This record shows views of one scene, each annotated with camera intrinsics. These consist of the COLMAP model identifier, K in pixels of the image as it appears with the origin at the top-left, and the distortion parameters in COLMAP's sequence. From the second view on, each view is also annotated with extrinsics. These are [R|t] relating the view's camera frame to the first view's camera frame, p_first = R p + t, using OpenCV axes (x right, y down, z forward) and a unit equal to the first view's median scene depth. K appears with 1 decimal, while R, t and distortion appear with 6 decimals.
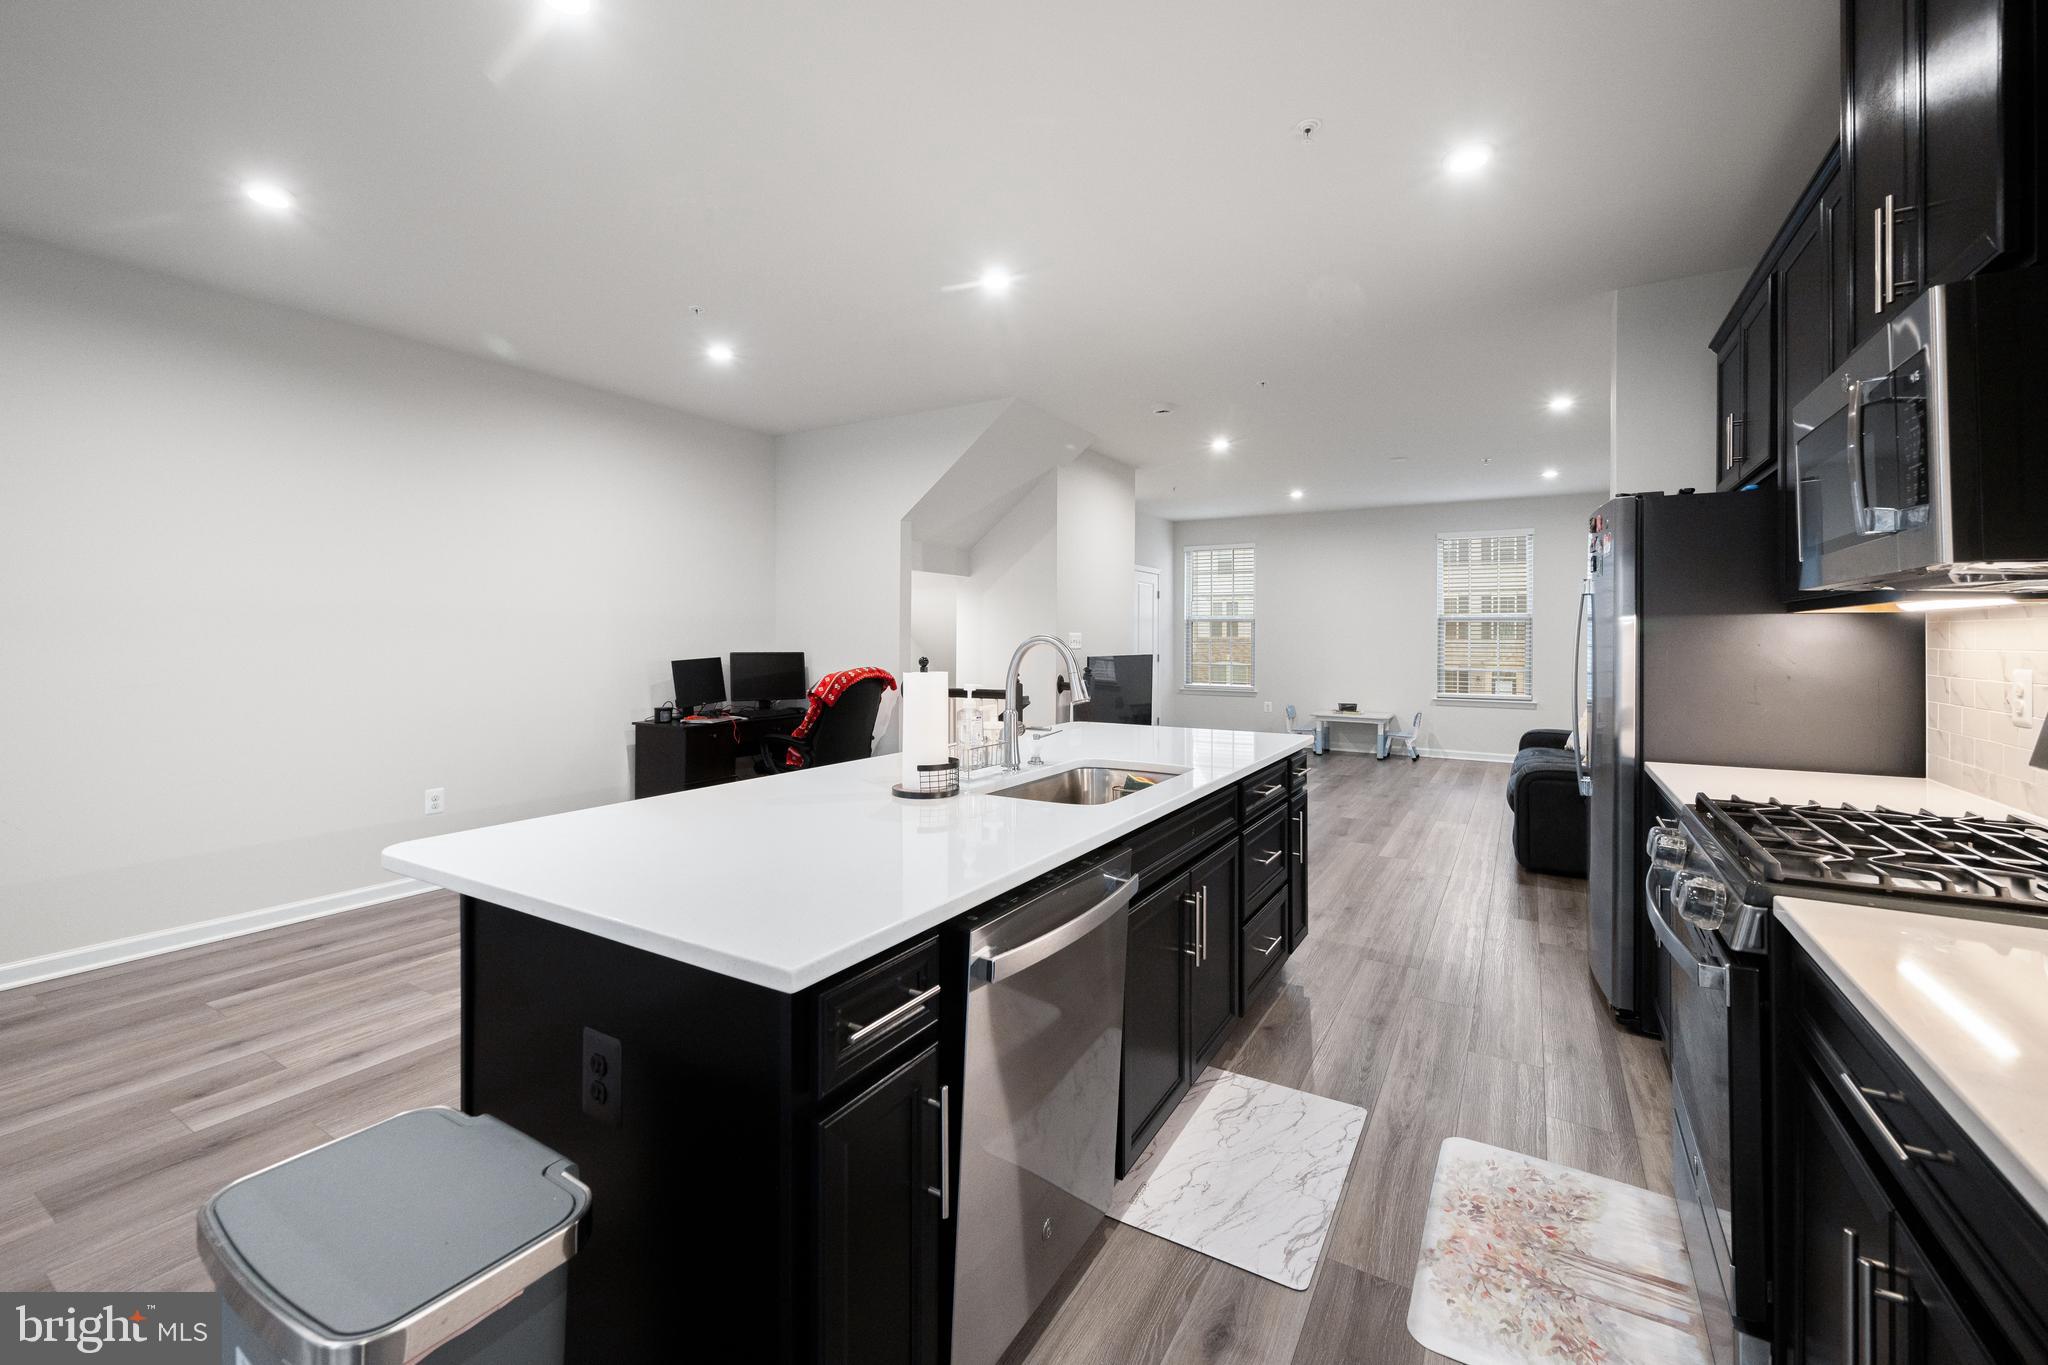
lens RADIAL K [[848.5, 0, 1002.9], [0, 848.5, 633.2], [0, 0, 1]] dist [0.000666, -0.000139]
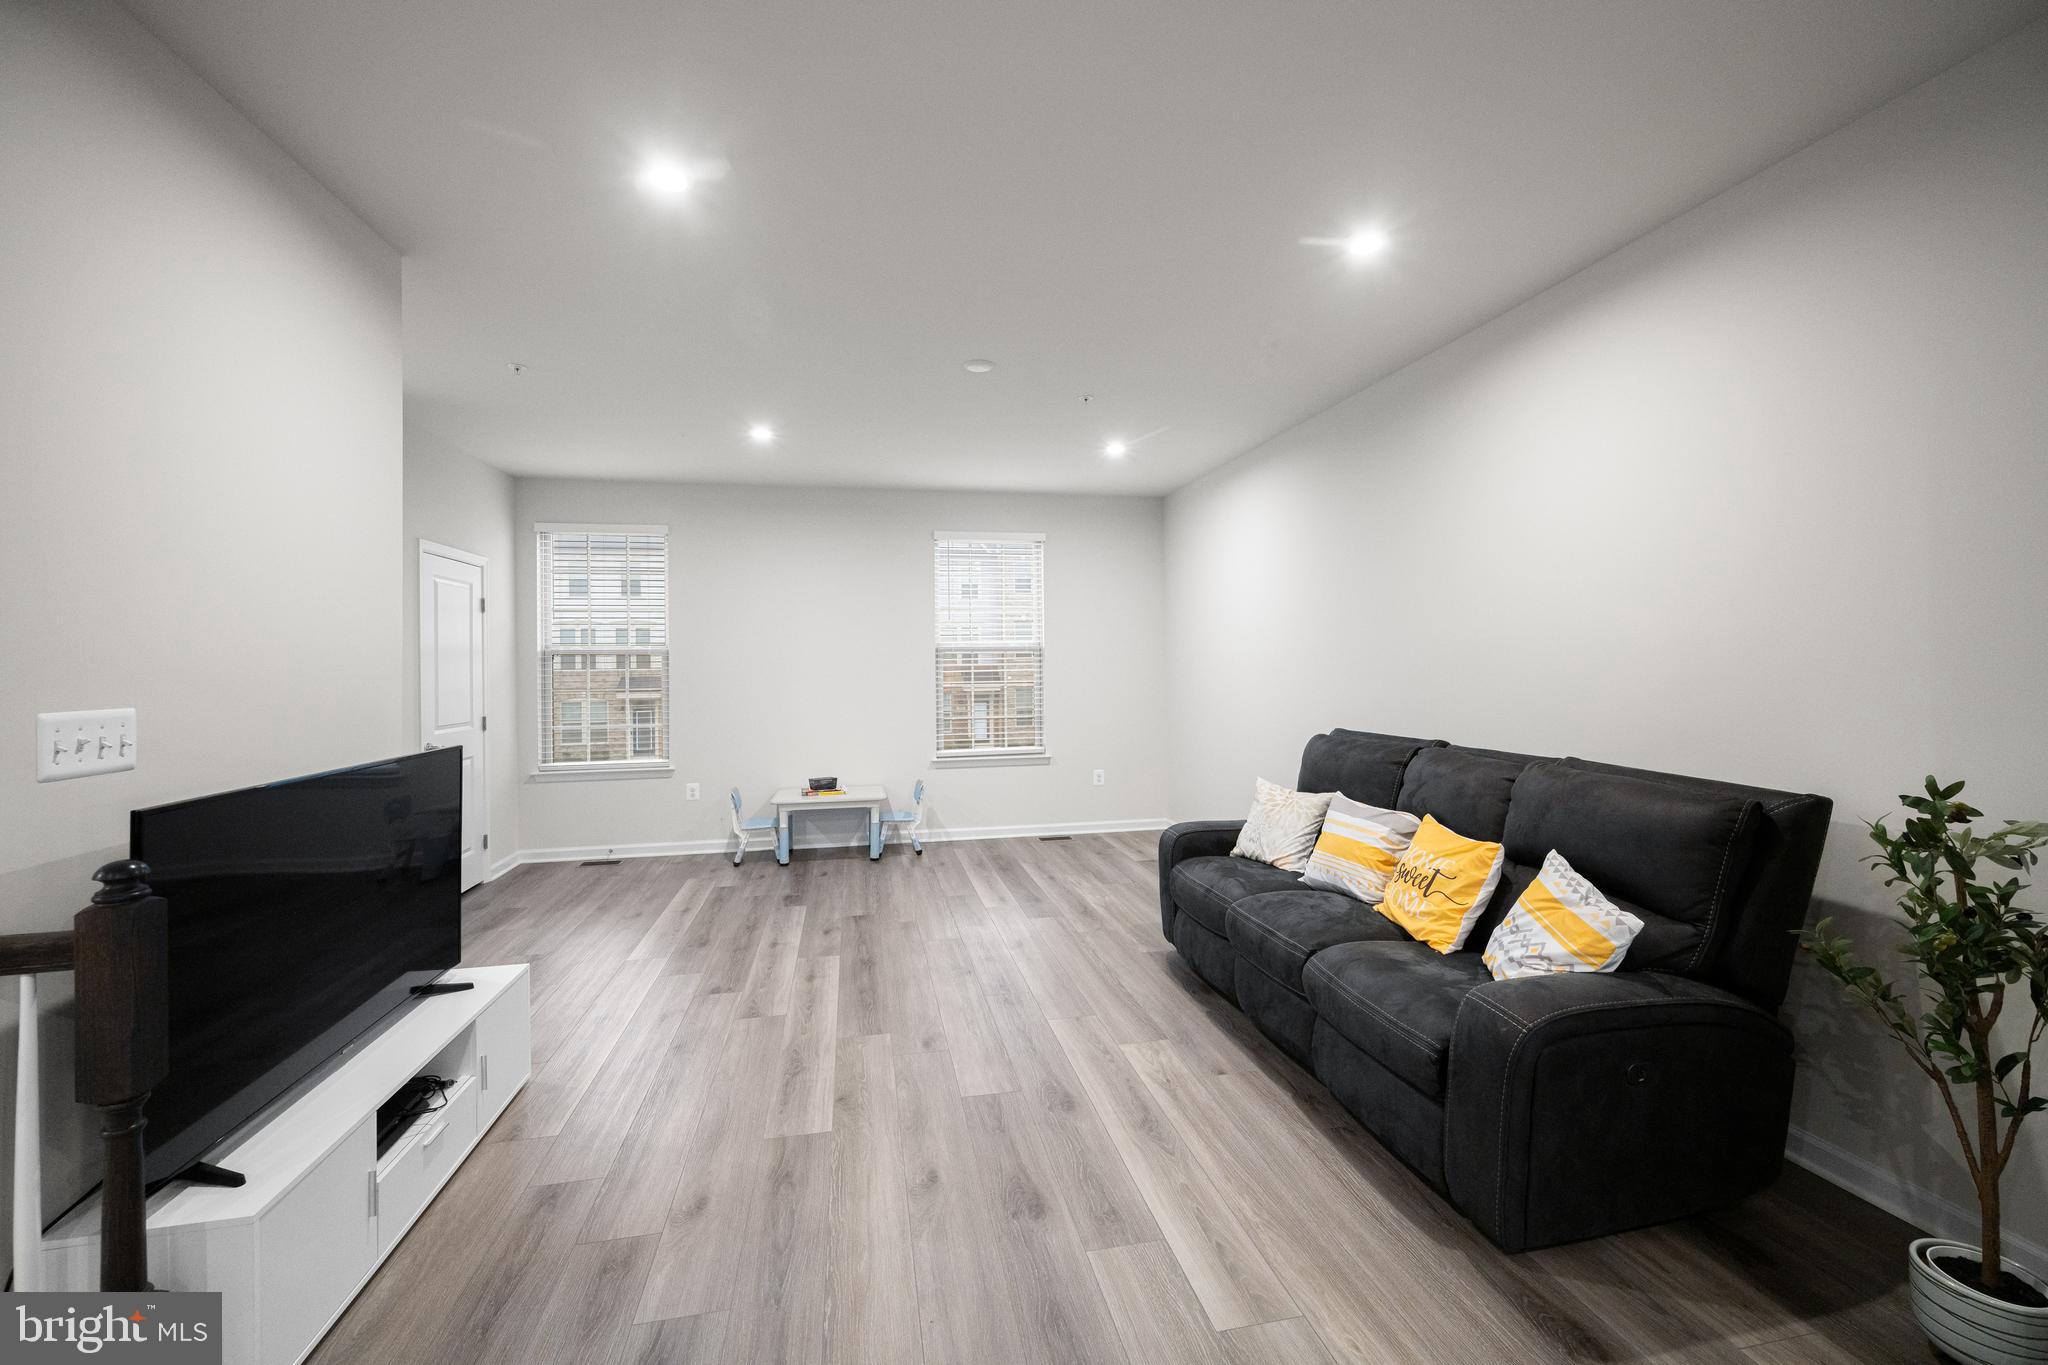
lens RADIAL K [[825.7, 0, 1022.1], [0, 825.7, 664.4], [0, 0, 1]] dist [0.002061, 0.000469]
pose [[0.728507, -0.014273, 0.684890, 0.257713], [0.012472, 0.999894, 0.007571, -0.027680], [-0.684925, 0.003027, 0.728607, 1.354684]]
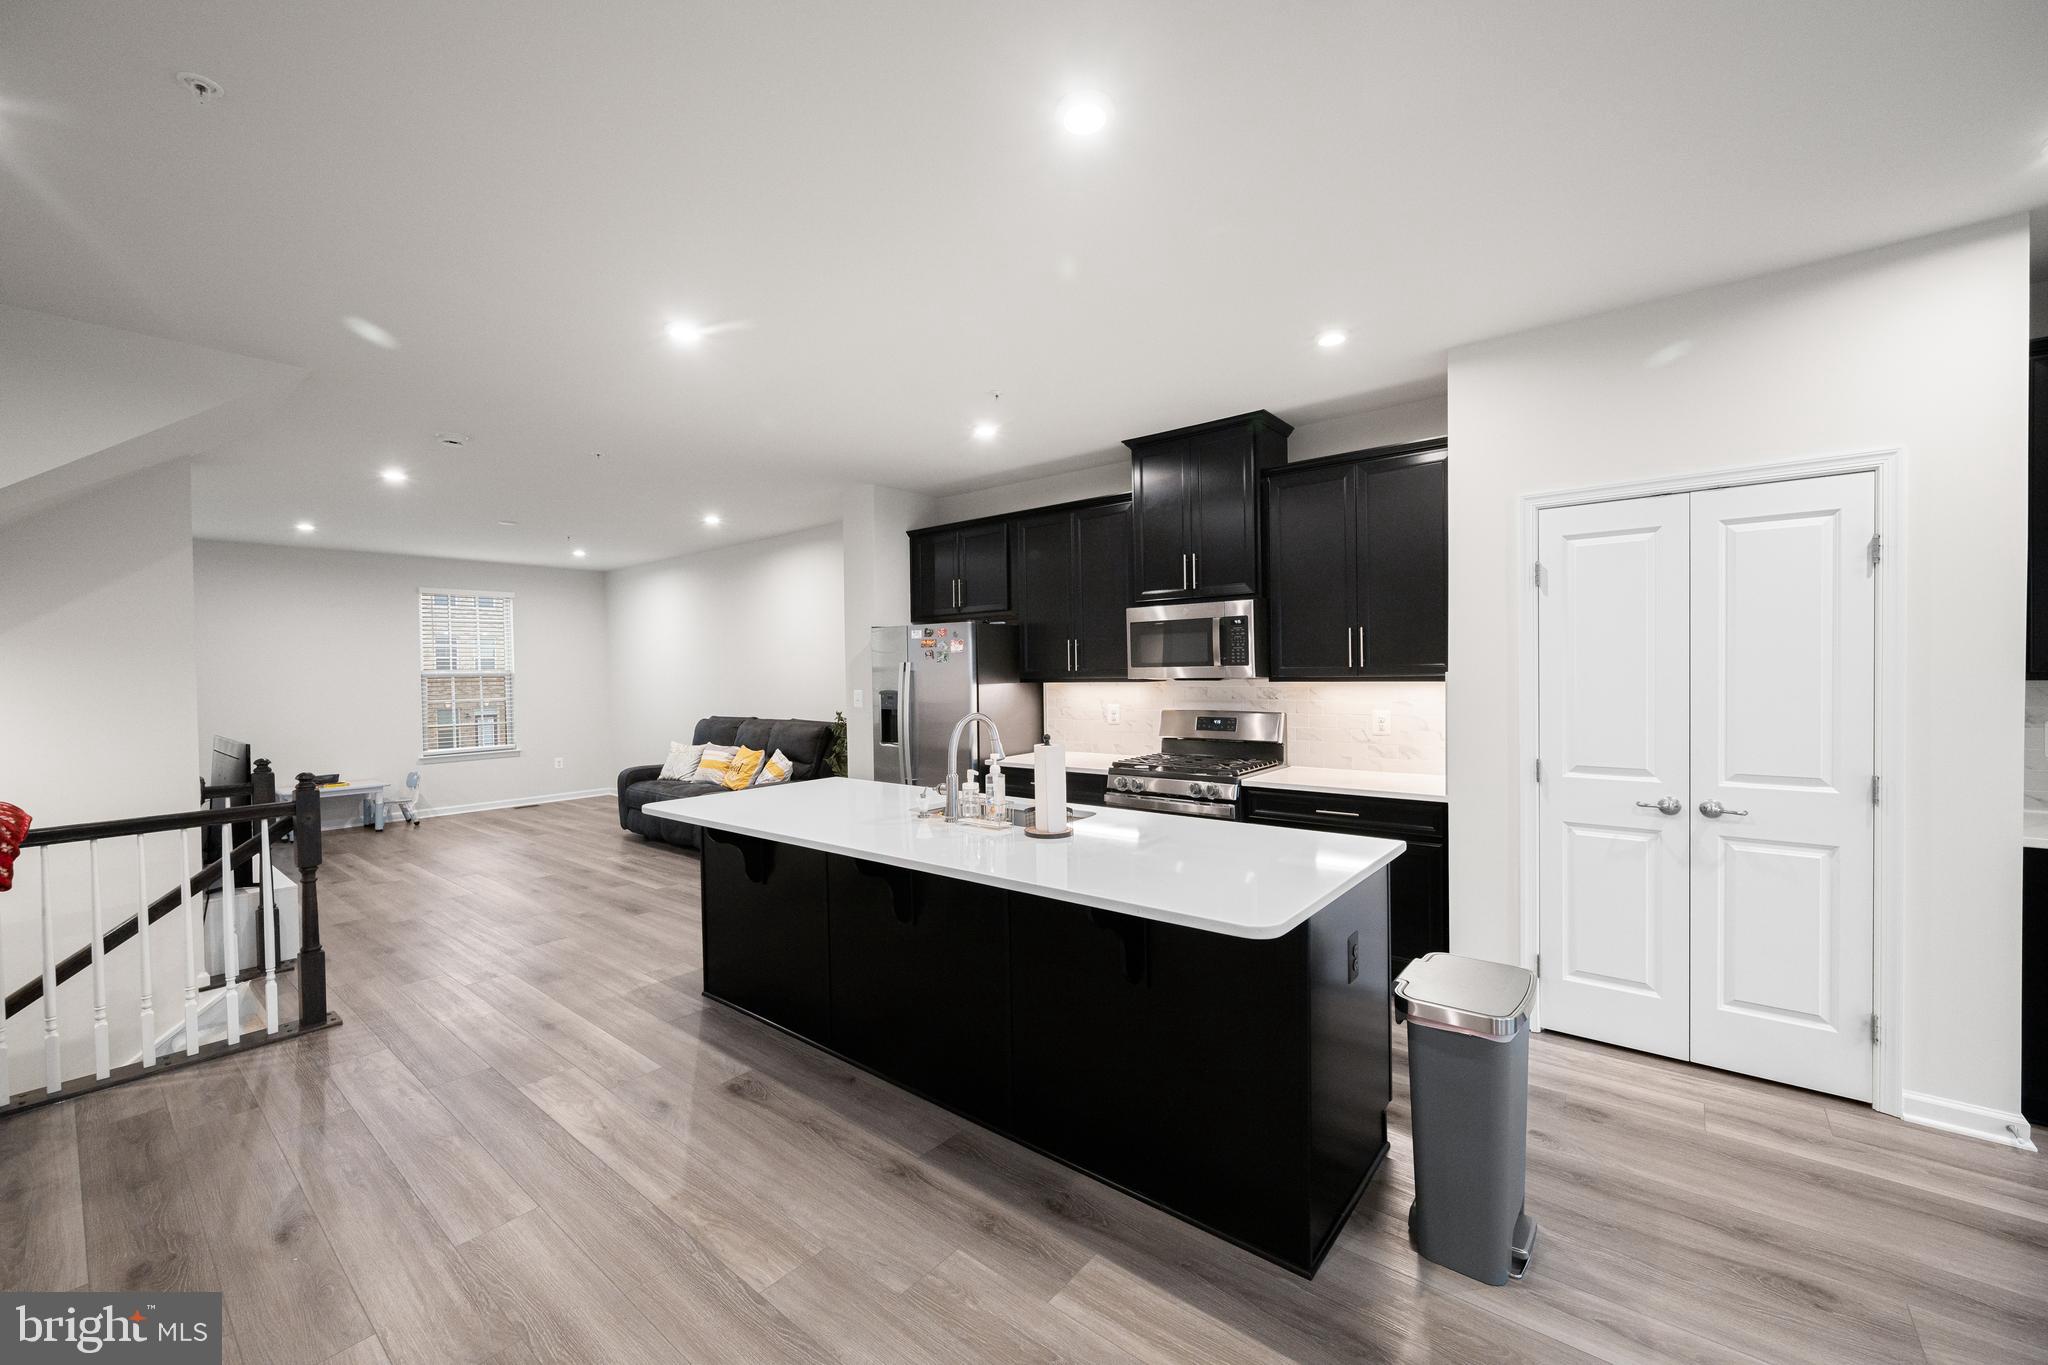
lens RADIAL K [[805.9, 0, 1018.4], [0, 805.9, 686.4], [0, 0, 1]] dist [-0.000916, 0.000331]
pose [[0.140827, -0.026093, 0.989690, -0.950199], [0.013597, 0.999609, 0.024419, -0.054829], [-0.989941, 0.010017, 0.141127, 0.598918]]
